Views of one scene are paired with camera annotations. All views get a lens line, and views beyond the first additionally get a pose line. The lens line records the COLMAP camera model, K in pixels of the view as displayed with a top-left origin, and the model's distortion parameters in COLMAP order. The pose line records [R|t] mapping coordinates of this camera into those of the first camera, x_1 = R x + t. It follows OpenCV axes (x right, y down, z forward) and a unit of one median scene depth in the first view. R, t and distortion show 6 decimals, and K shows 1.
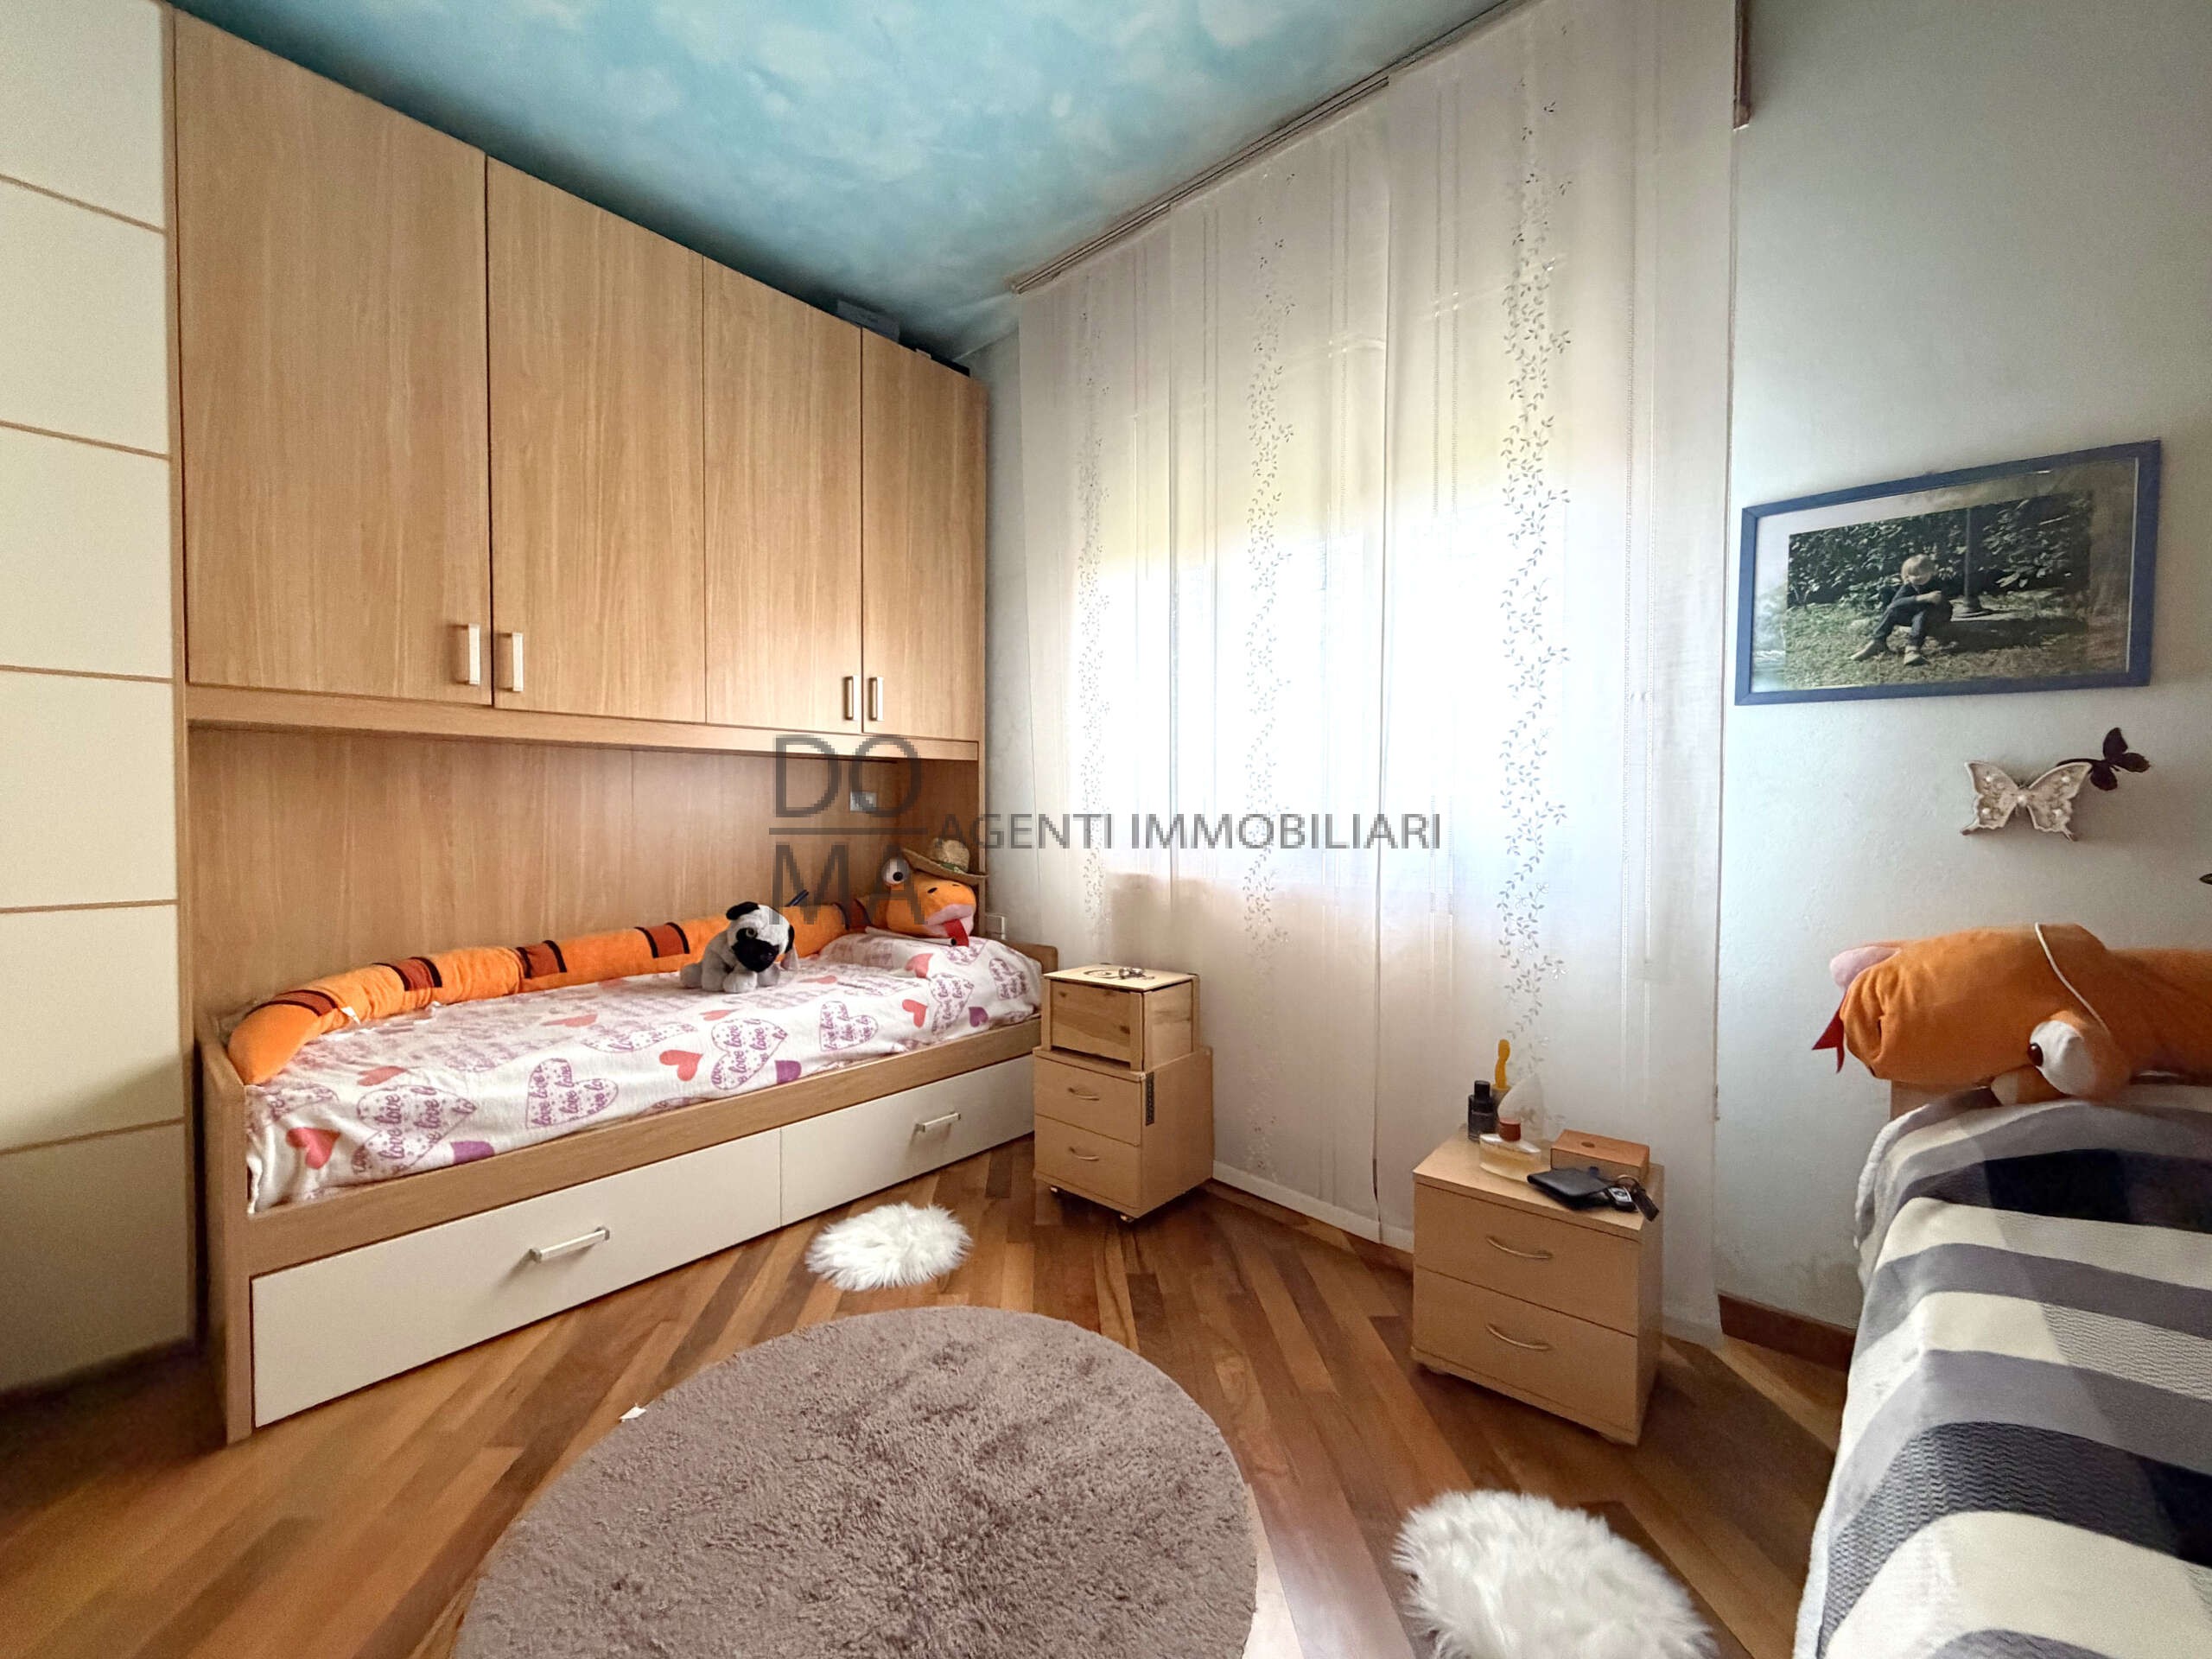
lens RADIAL K [[882.1, 0, 1098.7], [0, 882.1, 827.6], [0, 0, 1]] dist [-0.001504, 0.000056]
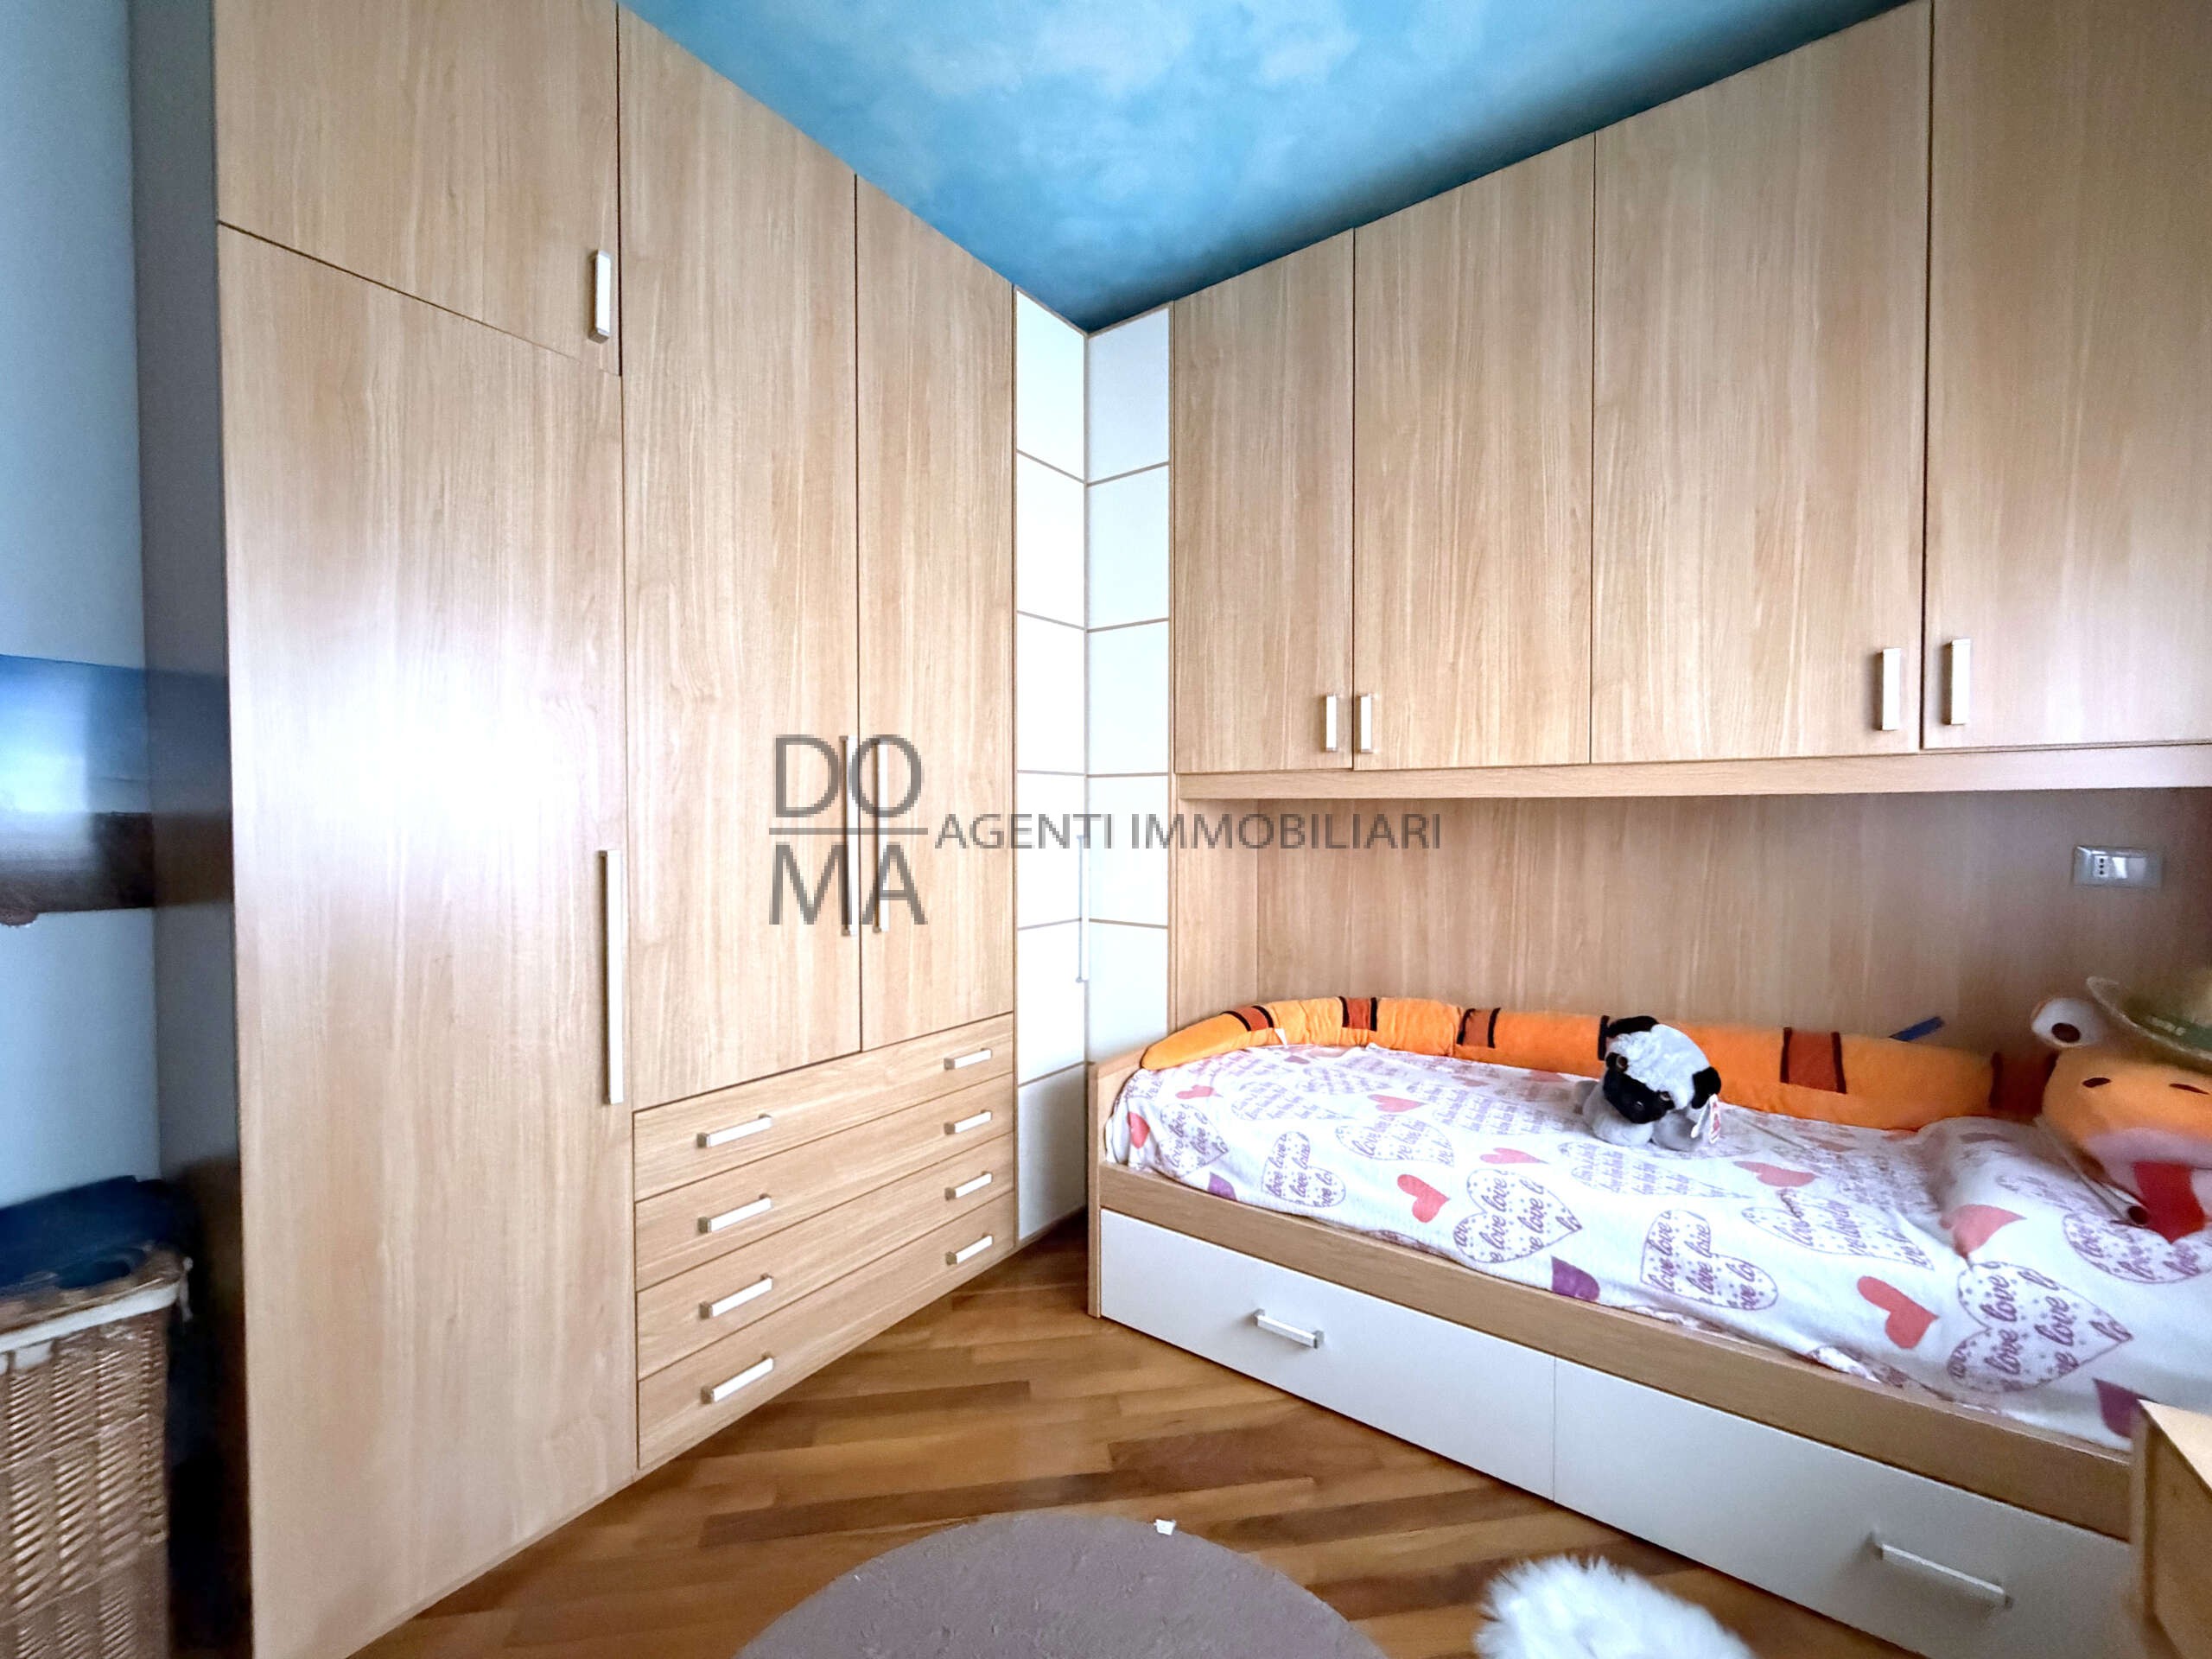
lens RADIAL K [[882.1, 0, 1096.3], [0, 882.1, 827.3], [0, 0, 1]] dist [-0.001504, 0.000056]
pose [[0.086131, 0.014705, -0.996175, 0.291243], [-0.019756, 0.999720, 0.013049, -0.074820], [0.996088, 0.018556, 0.086397, 0.594362]]
